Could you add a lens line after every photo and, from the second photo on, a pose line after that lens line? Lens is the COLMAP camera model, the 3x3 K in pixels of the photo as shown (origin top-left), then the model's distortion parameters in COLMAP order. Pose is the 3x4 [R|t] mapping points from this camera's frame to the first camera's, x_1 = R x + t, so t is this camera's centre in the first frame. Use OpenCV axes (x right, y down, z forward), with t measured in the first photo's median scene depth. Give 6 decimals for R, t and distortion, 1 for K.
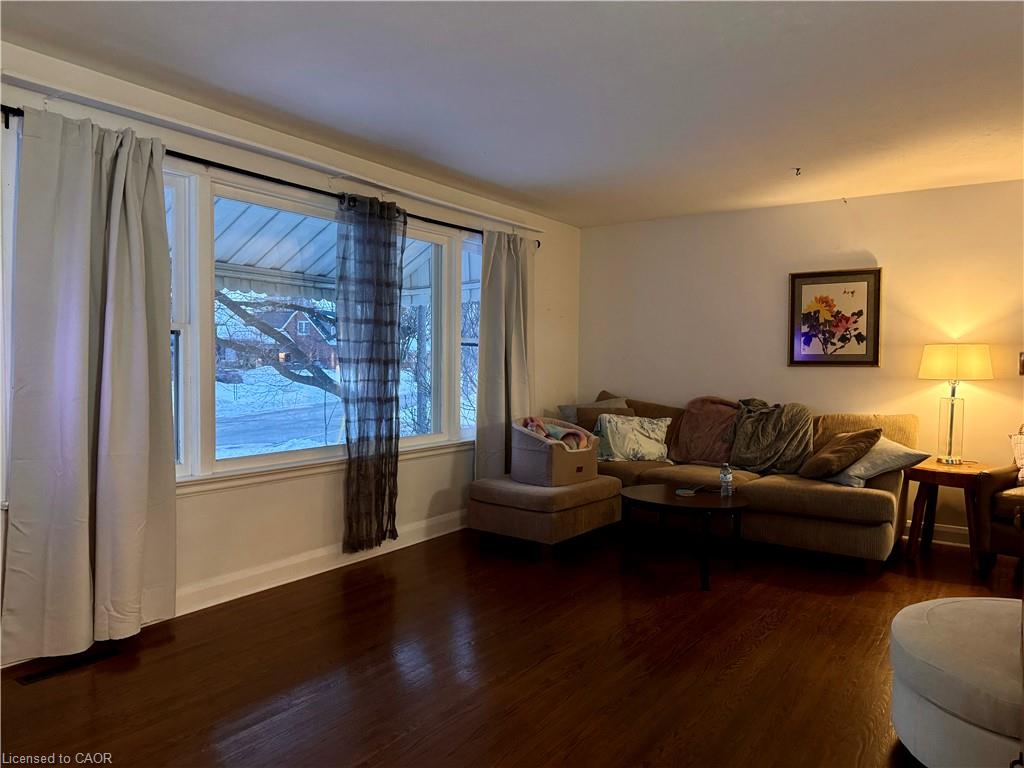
lens RADIAL K [[718.7, 0, 512.0], [0, 718.7, 384.0], [0, 0, 1]] dist [-0.000682, -0.002429]
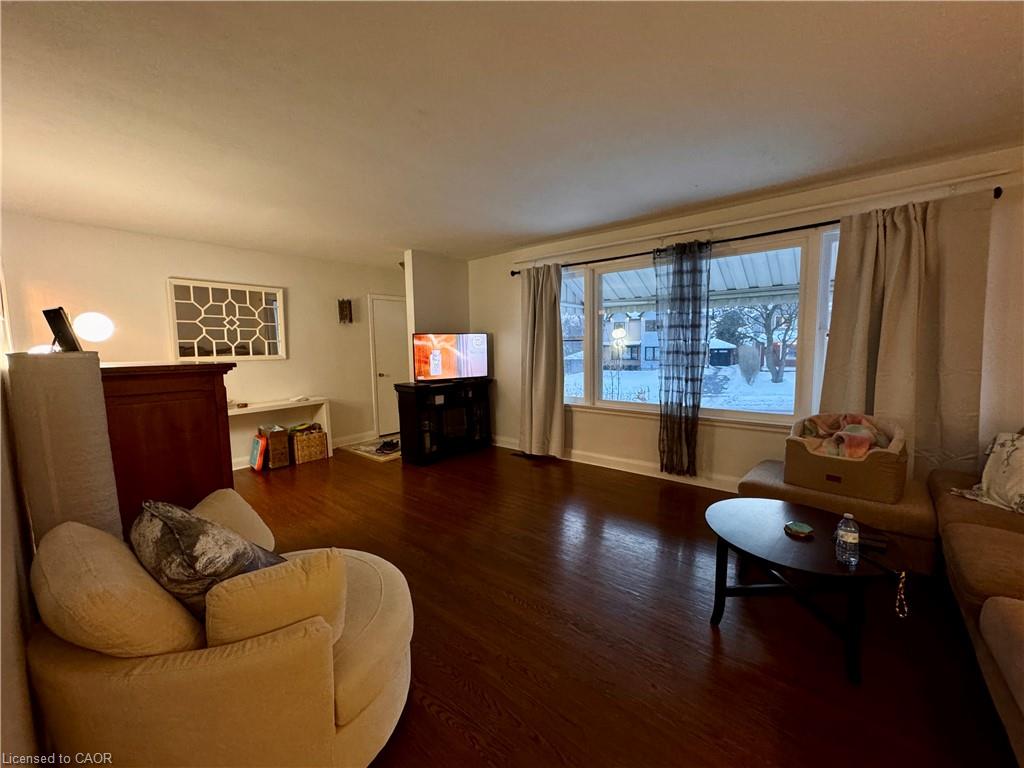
lens RADIAL K [[392.4, 0, 512.0], [0, 392.4, 384.0], [0, 0, 1]] dist [-0.000138, -0.000013]
pose [[-0.073183, 0.091226, -0.993137, 0.658206], [-0.015471, 0.995584, 0.092591, -0.038854], [0.997198, 0.022141, -0.071449, 0.715658]]
